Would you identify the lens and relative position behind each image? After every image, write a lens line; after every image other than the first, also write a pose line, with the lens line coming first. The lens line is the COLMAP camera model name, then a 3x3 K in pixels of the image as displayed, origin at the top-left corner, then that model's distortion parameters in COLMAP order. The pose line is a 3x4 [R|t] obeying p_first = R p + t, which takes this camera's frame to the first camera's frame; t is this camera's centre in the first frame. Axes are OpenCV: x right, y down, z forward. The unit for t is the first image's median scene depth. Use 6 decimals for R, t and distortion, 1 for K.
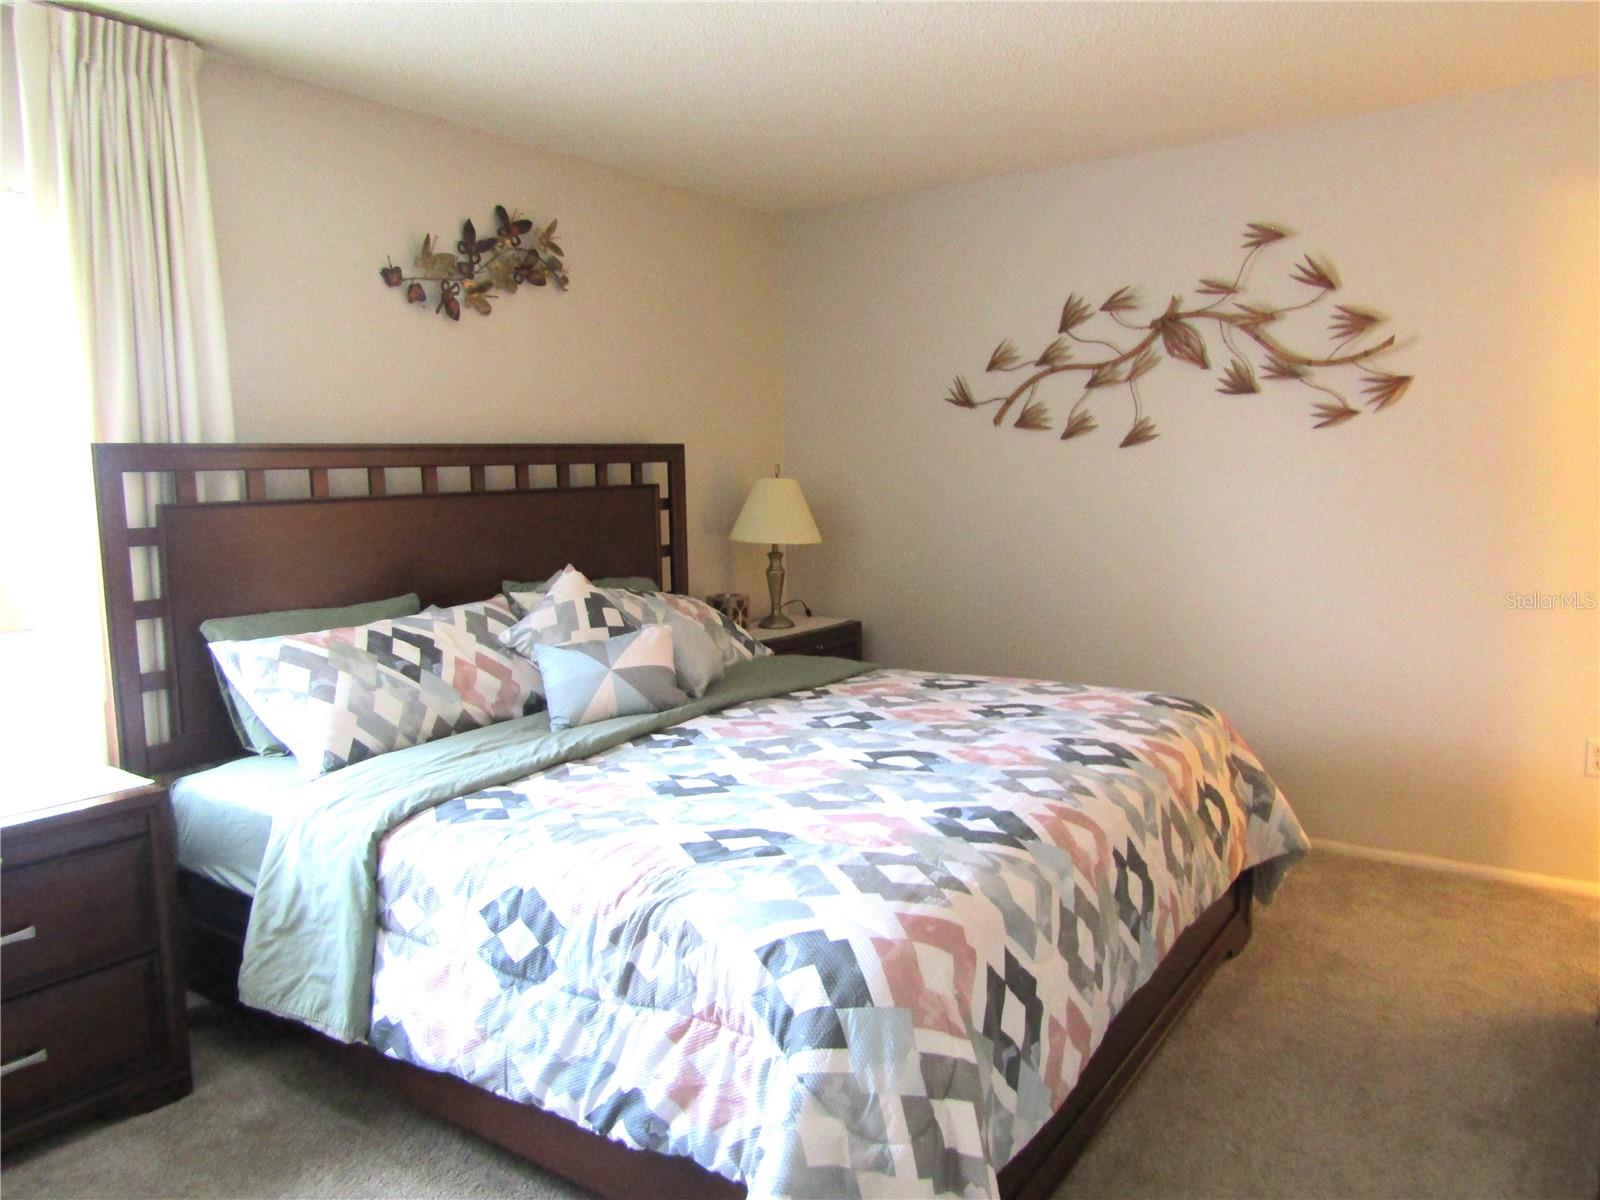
lens RADIAL K [[1140.0, 0, 791.6], [0, 1140.0, 600.7], [0, 0, 1]] dist [-0.008931, -0.000449]
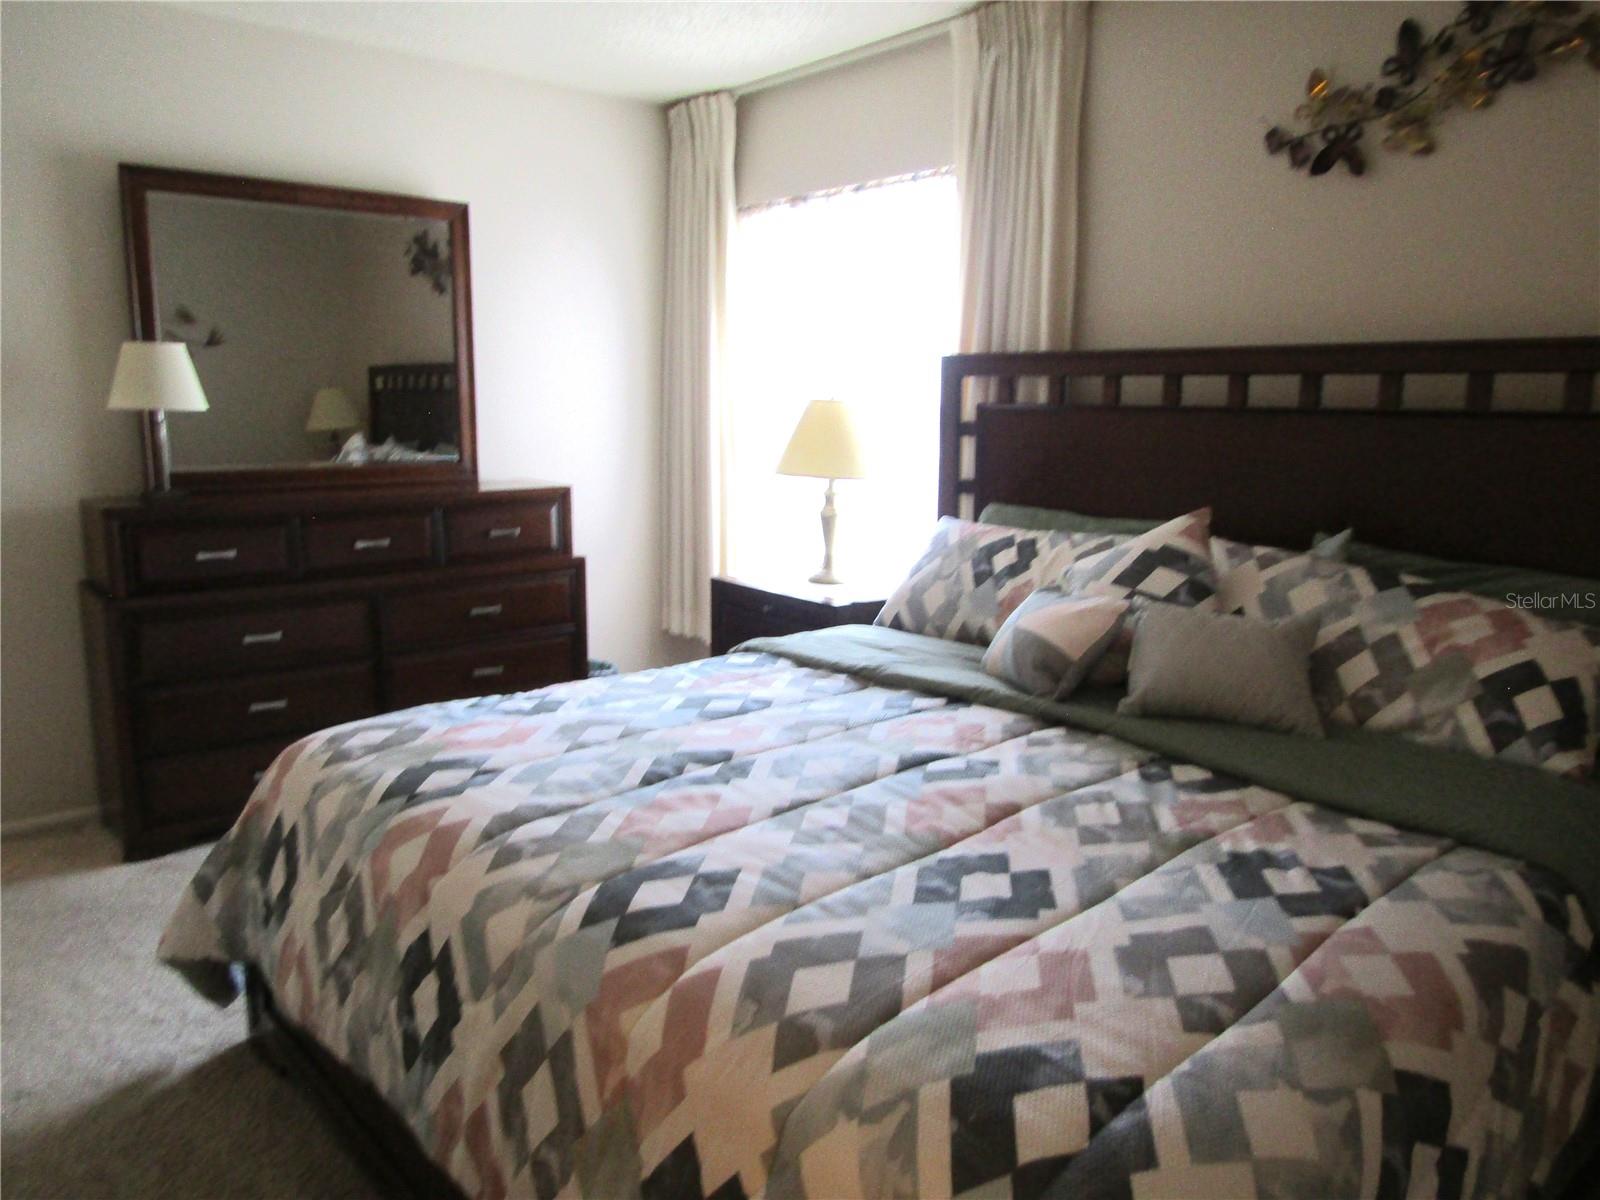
lens RADIAL K [[1140.0, 0, 791.6], [0, 1140.0, 600.7], [0, 0, 1]] dist [-0.008931, -0.000449]
pose [[-0.250576, 0.205046, -0.946133, 0.598323], [-0.105962, 0.965632, 0.237334, -0.124335], [0.962281, 0.159725, -0.220237, 0.918988]]
